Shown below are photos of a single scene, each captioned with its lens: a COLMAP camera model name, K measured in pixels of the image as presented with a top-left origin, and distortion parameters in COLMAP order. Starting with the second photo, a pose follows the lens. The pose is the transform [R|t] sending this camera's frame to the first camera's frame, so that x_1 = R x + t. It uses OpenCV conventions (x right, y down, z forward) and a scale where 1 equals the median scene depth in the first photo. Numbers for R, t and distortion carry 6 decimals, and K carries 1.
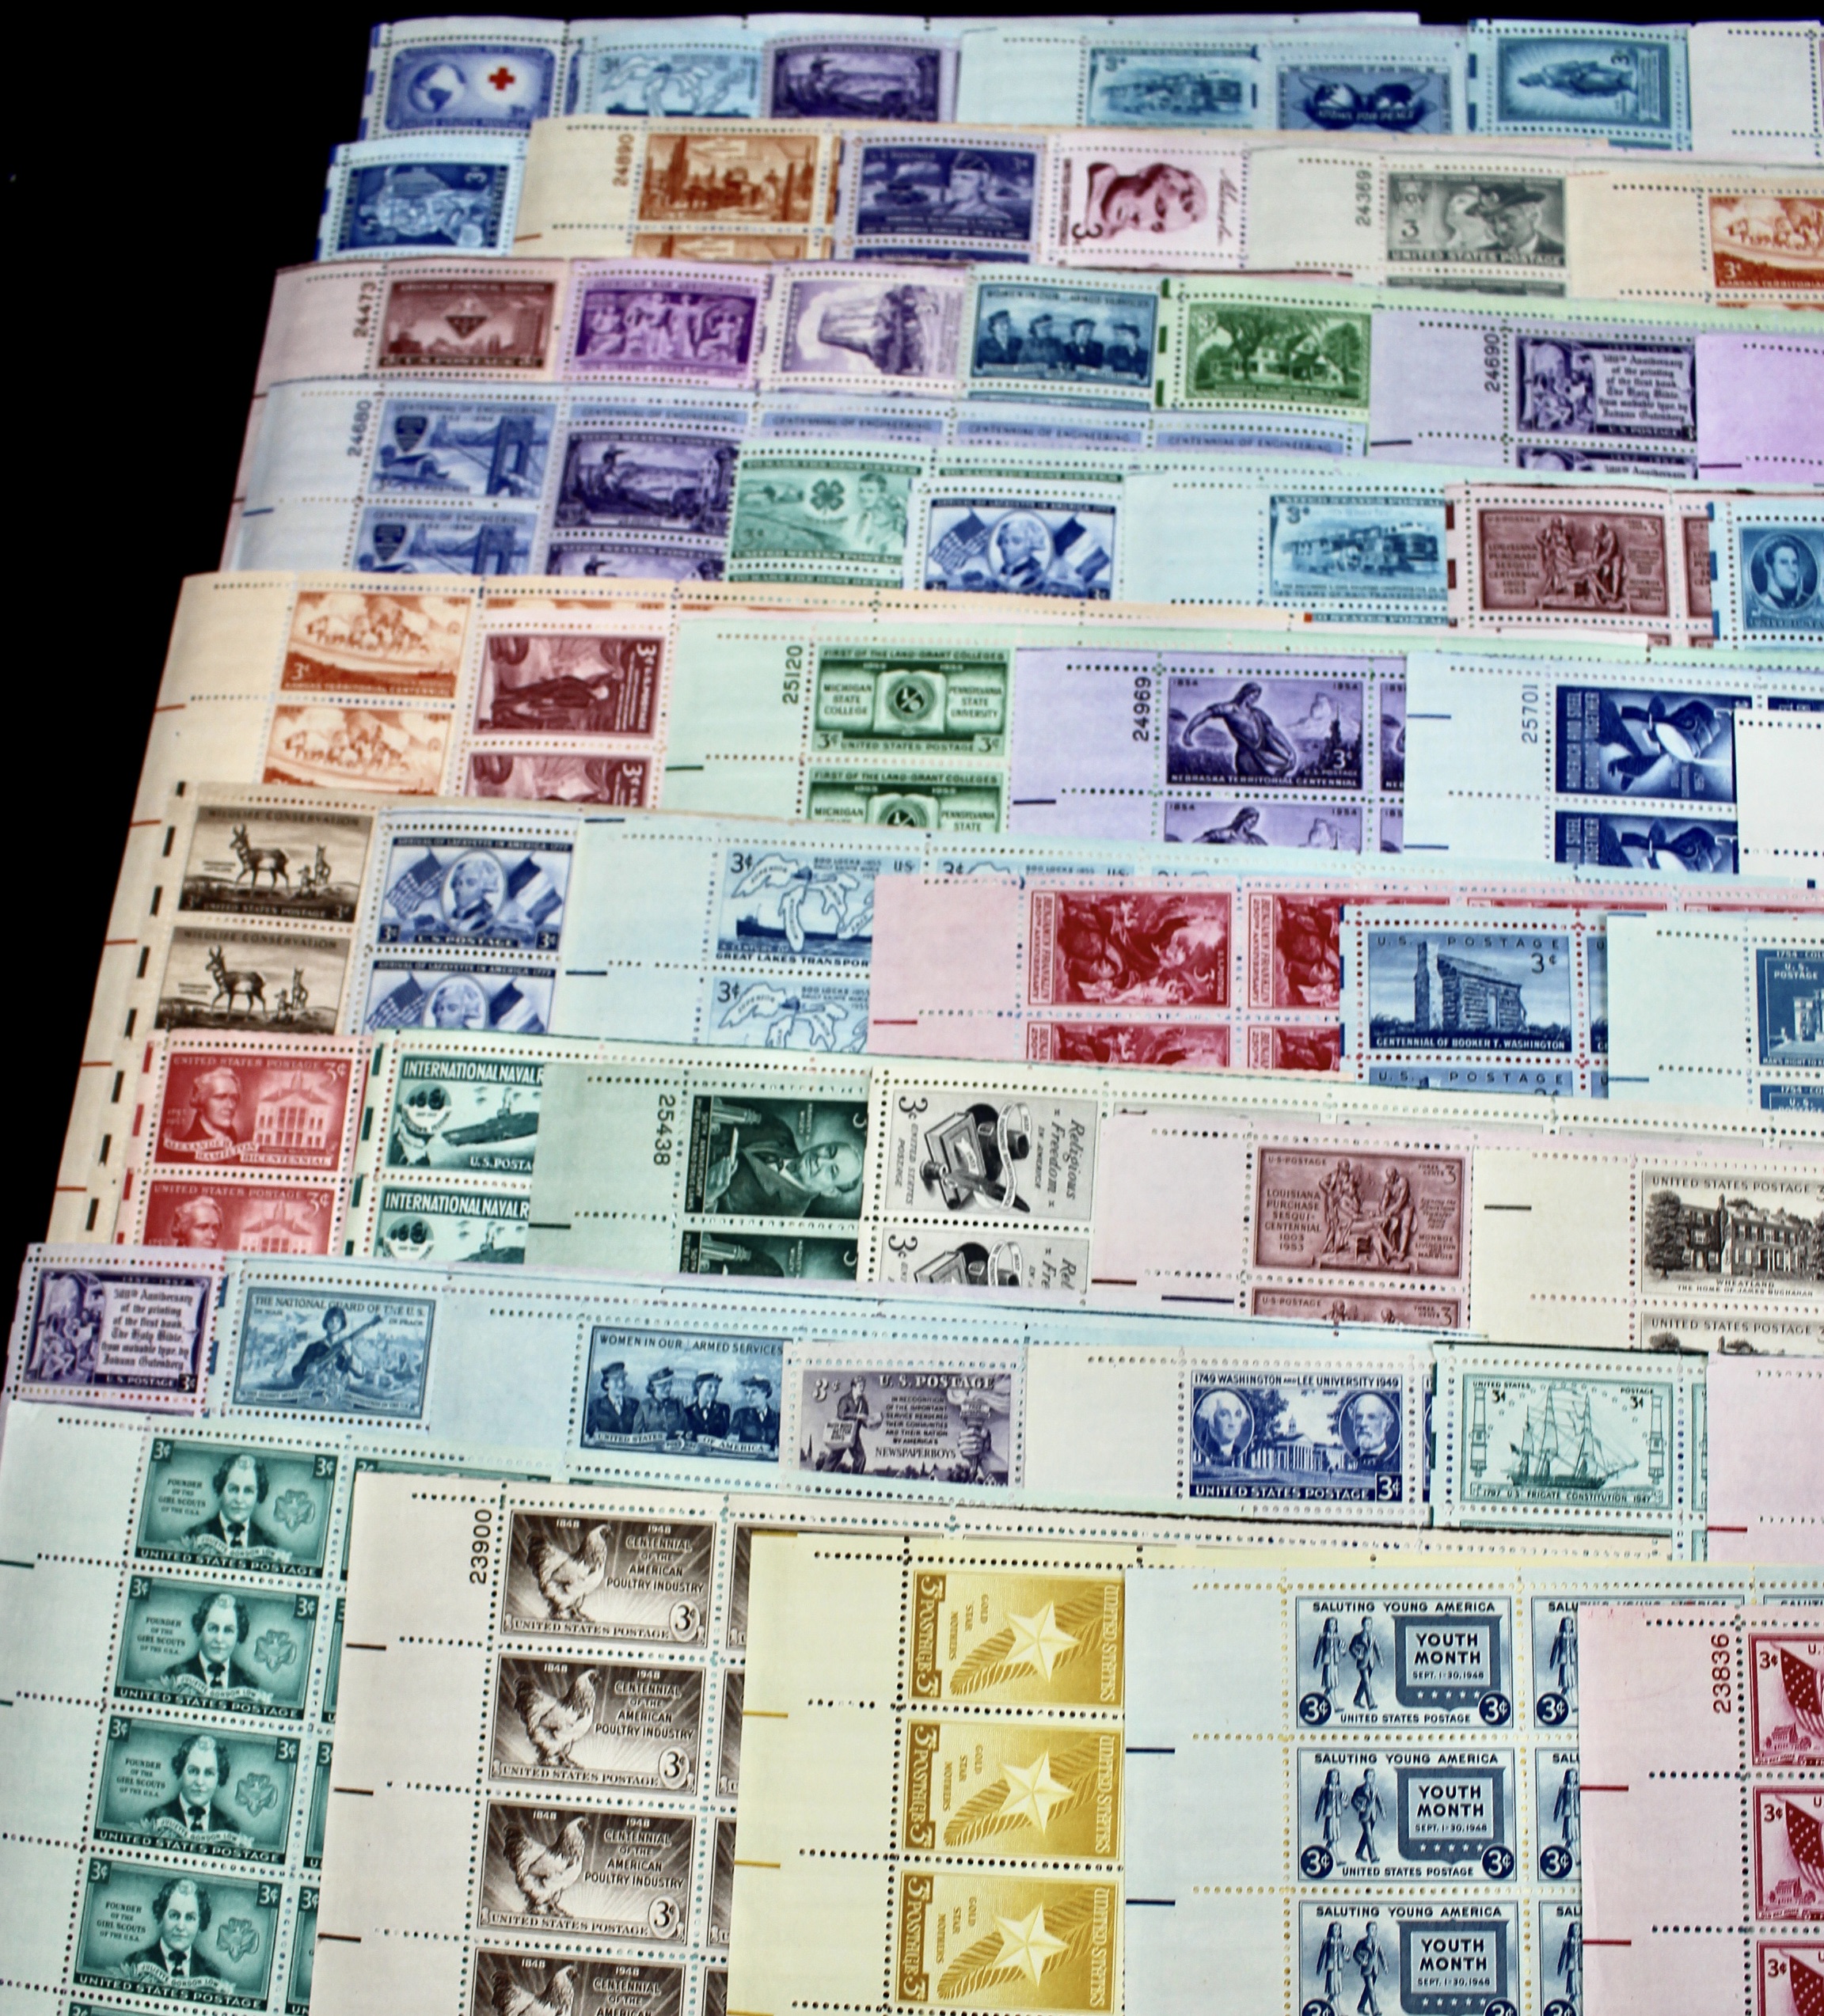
lens RADIAL K [[2284.0, 0, 926.9], [0, 2284.0, 1180.9], [0, 0, 1]] dist [-0.176077, 0.149817]
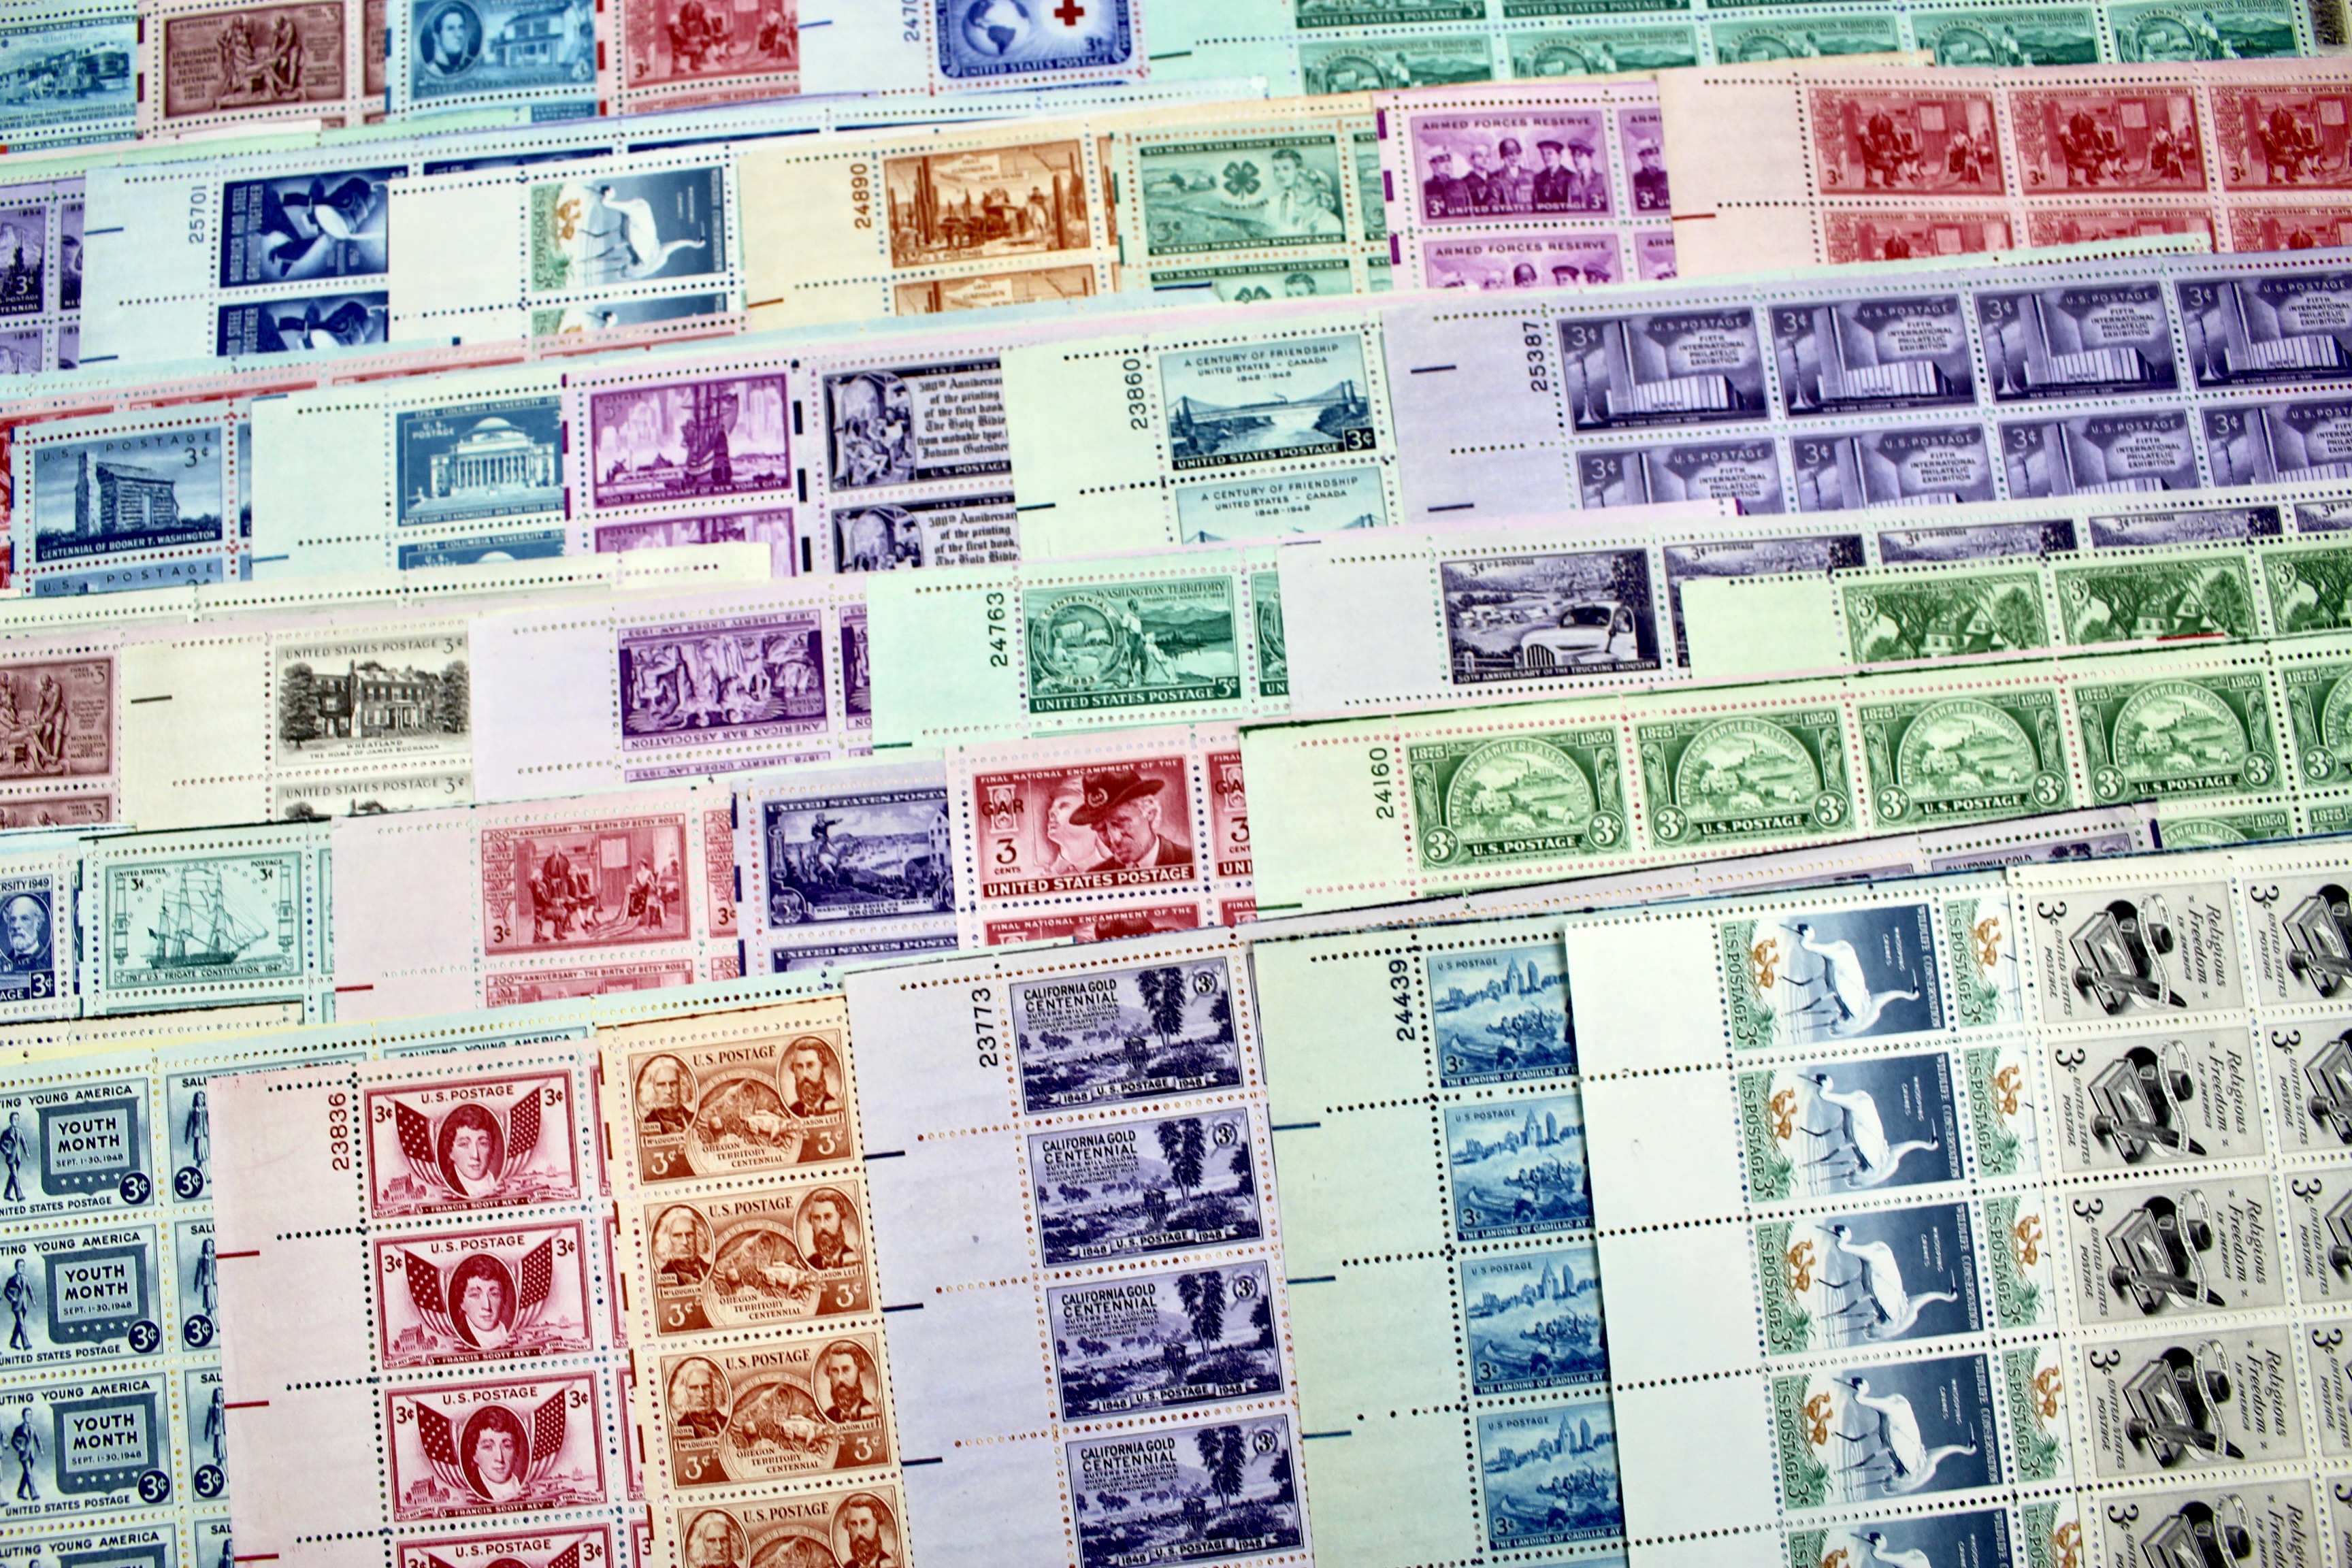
lens RADIAL K [[1845.9, 0, 1164.9], [0, 1845.9, 806.2], [0, 0, 1]] dist [-0.150323, 0.101587]
pose [[0.988615, -0.126727, 0.081120, 0.603918], [0.120974, 0.990019, 0.072305, 0.053879], [-0.089473, -0.061668, 0.994078, 0.143928]]
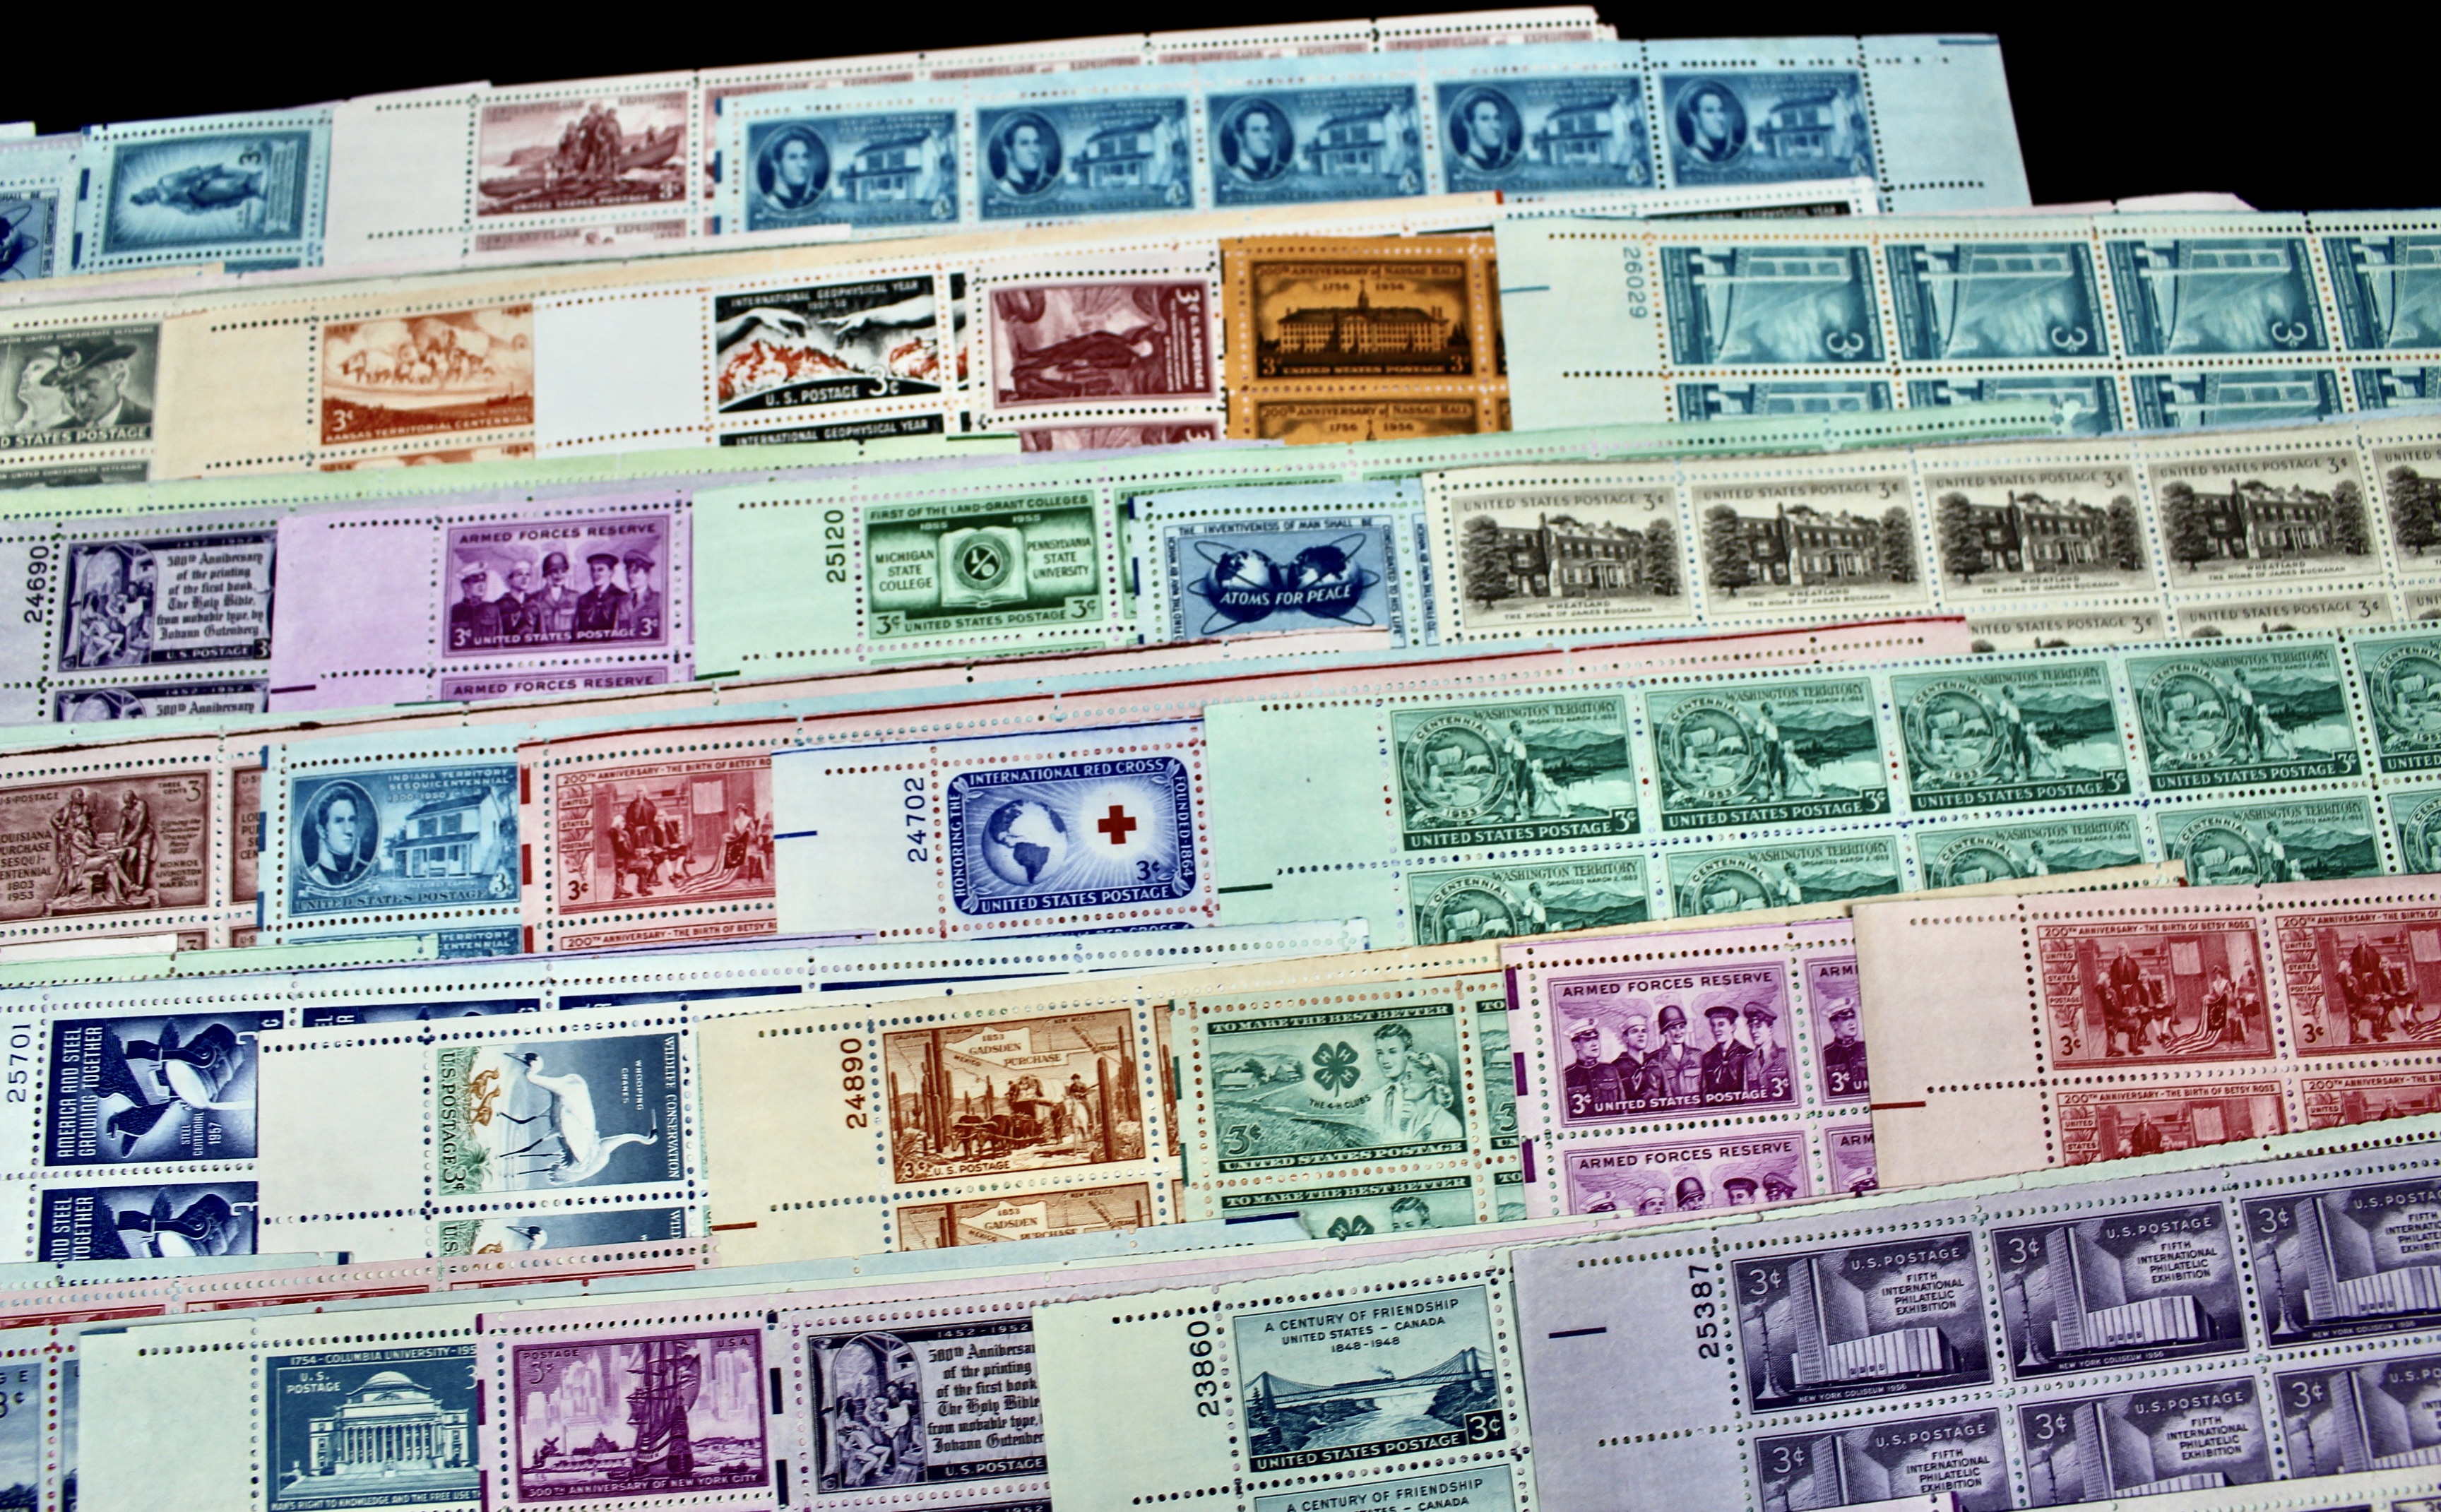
lens RADIAL K [[1966.3, 0, 1210.7], [0, 1966.3, 719.8], [0, 0, 1]] dist [-0.161121, 0.116485]
pose [[0.987172, -0.114281, 0.111497, 0.631676], [0.116932, 0.992986, -0.017513, -0.268793], [-0.108714, 0.030326, 0.993610, 0.275570]]
